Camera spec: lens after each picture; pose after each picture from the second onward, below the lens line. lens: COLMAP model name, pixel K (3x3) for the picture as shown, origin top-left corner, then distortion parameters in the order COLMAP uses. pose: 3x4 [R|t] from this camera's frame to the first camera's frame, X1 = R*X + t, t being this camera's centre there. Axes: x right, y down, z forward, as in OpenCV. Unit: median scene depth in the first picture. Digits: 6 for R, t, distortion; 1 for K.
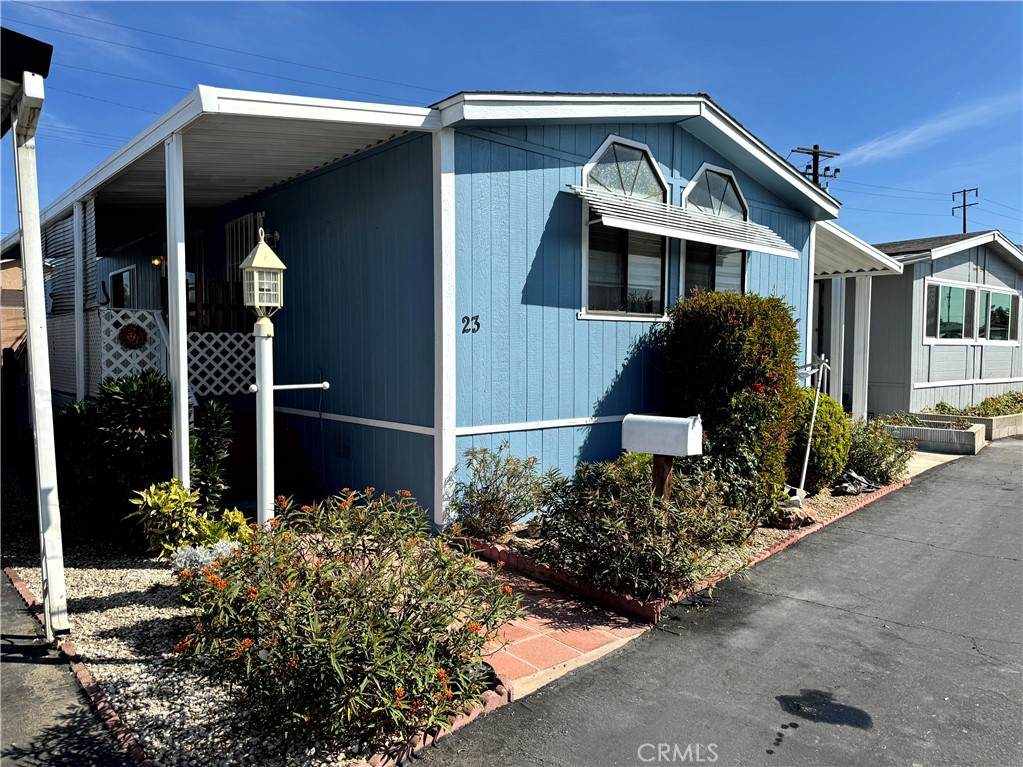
lens RADIAL K [[719.7, 0, 511.2], [0, 719.7, 387.8], [0, 0, 1]] dist [0.003232, -0.003419]
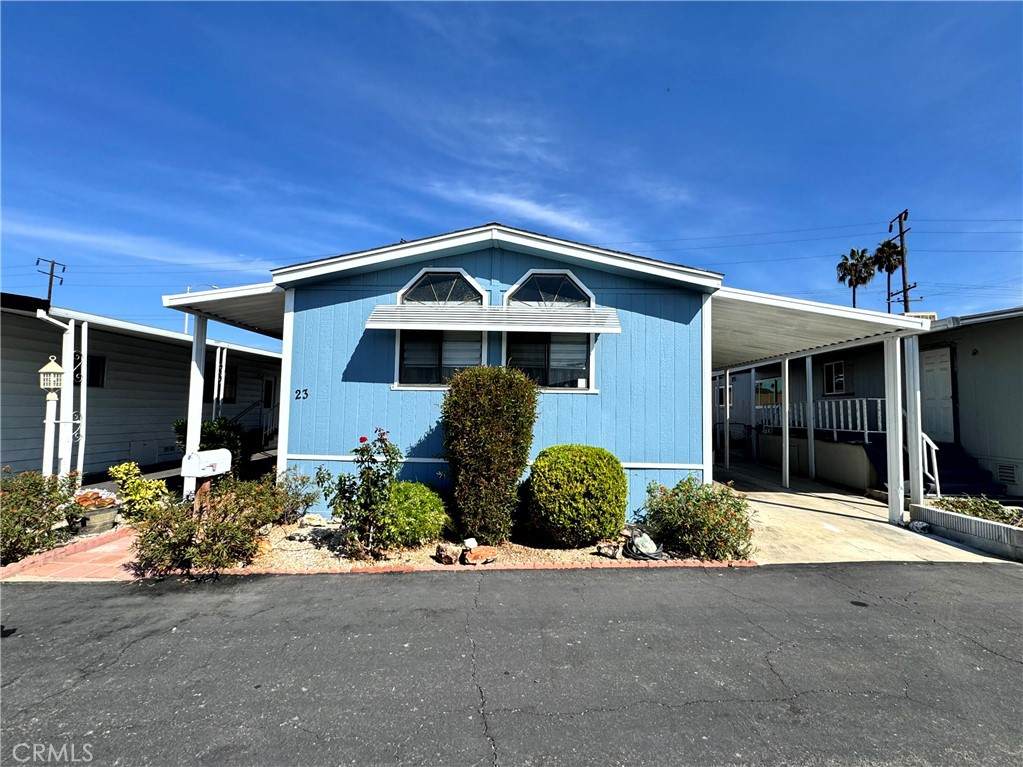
lens RADIAL K [[446.8, 0, 512.8], [0, 446.8, 380.5], [0, 0, 1]] dist [-0.005478, -0.000241]
pose [[0.742593, -0.032678, -0.668945, 0.915861], [-0.050037, 0.993311, -0.104070, -0.030335], [0.667871, 0.110754, 0.735991, 0.474719]]
